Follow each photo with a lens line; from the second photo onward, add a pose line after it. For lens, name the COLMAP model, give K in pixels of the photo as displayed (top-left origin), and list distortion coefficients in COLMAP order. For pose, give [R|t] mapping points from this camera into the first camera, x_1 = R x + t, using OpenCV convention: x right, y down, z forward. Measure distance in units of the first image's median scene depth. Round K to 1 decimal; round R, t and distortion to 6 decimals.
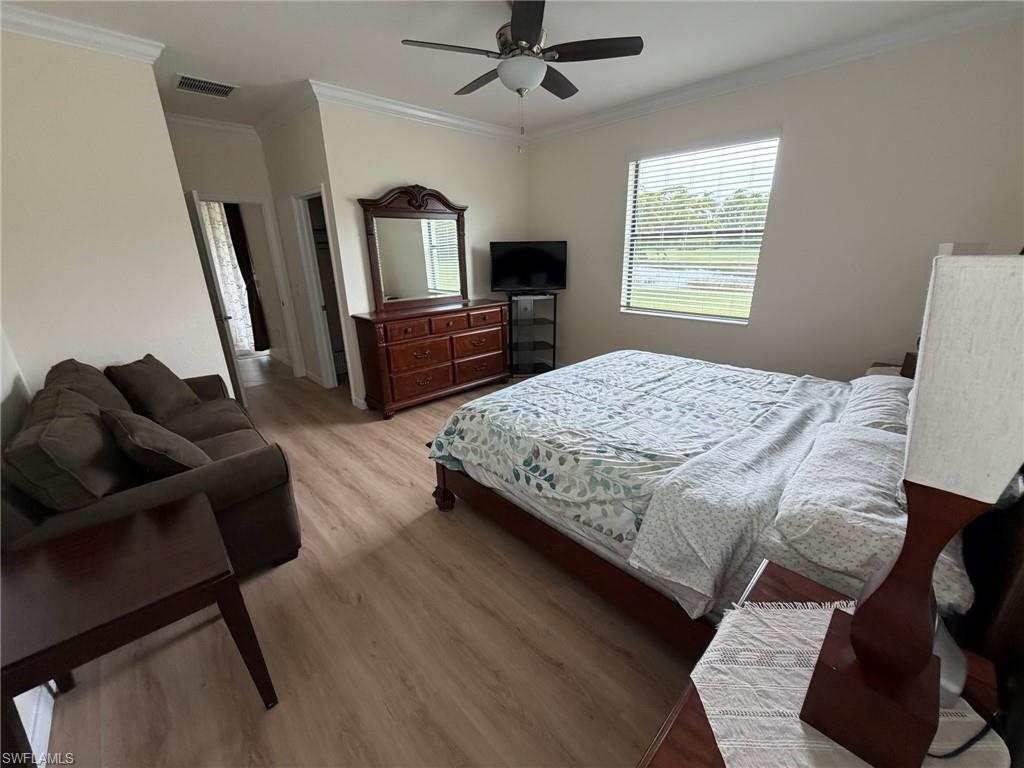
lens RADIAL K [[406.8, 0, 513.8], [0, 406.8, 385.0], [0, 0, 1]] dist [0.000120, 0.000008]
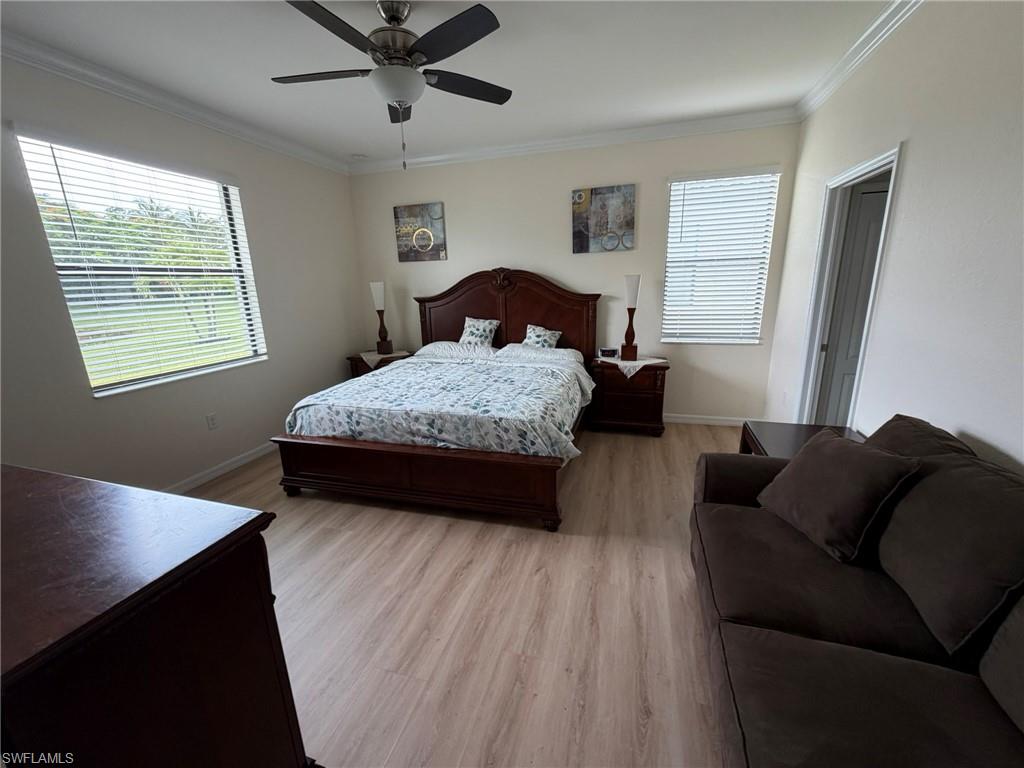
lens RADIAL K [[406.8, 0, 513.2], [0, 406.8, 383.1], [0, 0, 1]] dist [0.000120, 0.000008]
pose [[-0.491050, -0.184423, 0.851386, -0.950398], [0.307885, 0.877515, 0.367660, -0.420994], [-0.814909, 0.442668, -0.374123, 1.364660]]
